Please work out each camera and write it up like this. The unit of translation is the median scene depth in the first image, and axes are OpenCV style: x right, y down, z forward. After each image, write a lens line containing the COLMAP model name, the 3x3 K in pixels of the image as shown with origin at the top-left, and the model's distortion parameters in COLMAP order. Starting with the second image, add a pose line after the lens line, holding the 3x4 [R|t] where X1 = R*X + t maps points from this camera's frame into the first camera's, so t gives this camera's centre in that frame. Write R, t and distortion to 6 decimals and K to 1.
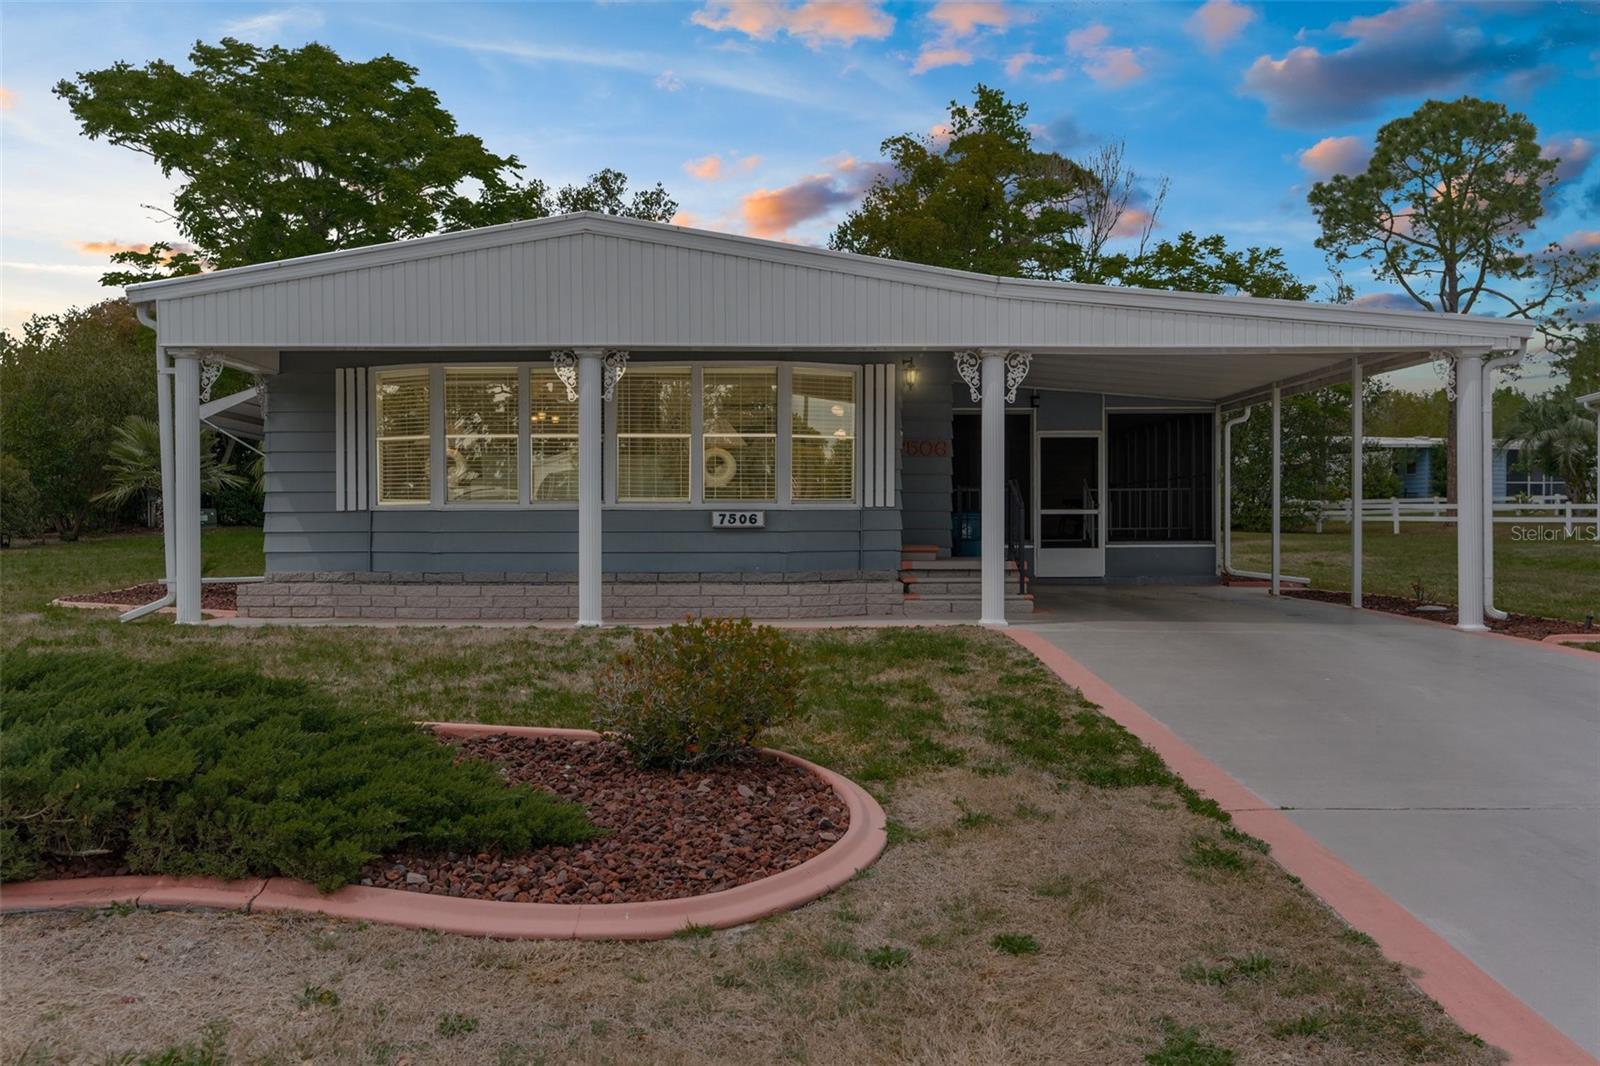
lens RADIAL K [[1335.6, 0, 796.7], [0, 1335.6, 539.7], [0, 0, 1]] dist [0.004607, 0.014016]
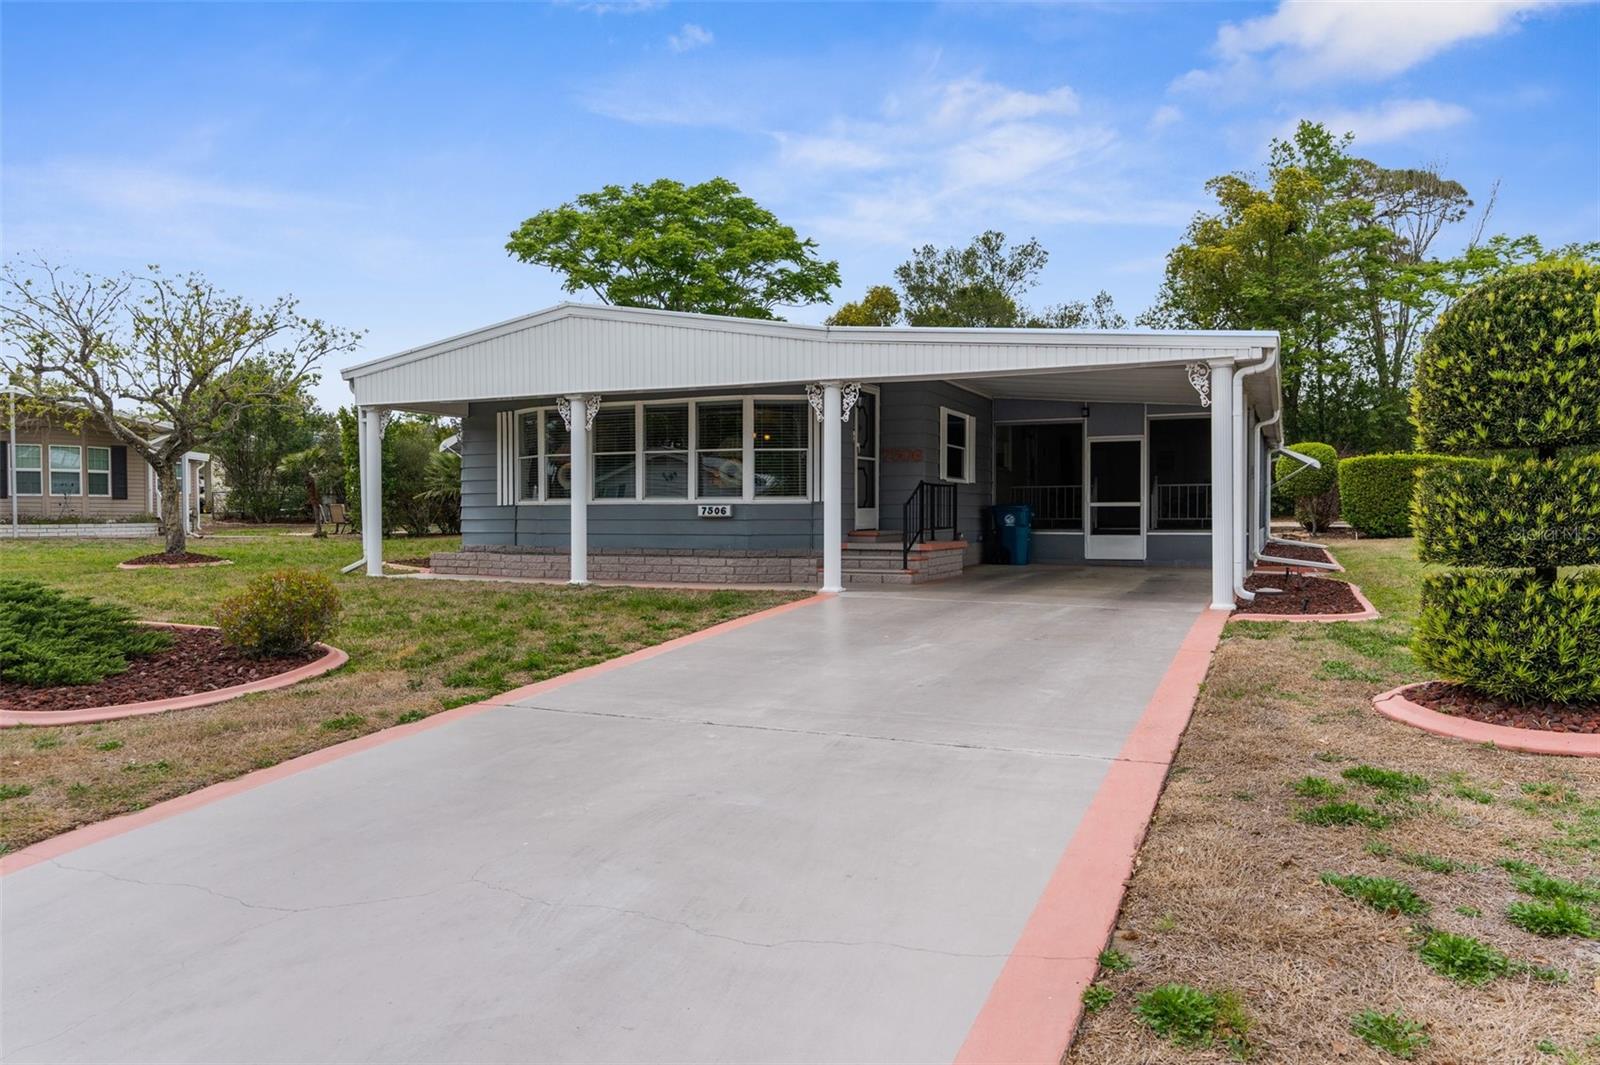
lens RADIAL K [[1081.7, 0, 803.0], [0, 1081.7, 527.3], [0, 0, 1]] dist [0.000459, 0.002467]
pose [[0.909501, 0.005848, -0.415662, 0.489170], [-0.005628, 0.999983, 0.001756, -0.000808], [0.415665, 0.000742, 0.909518, 0.018564]]
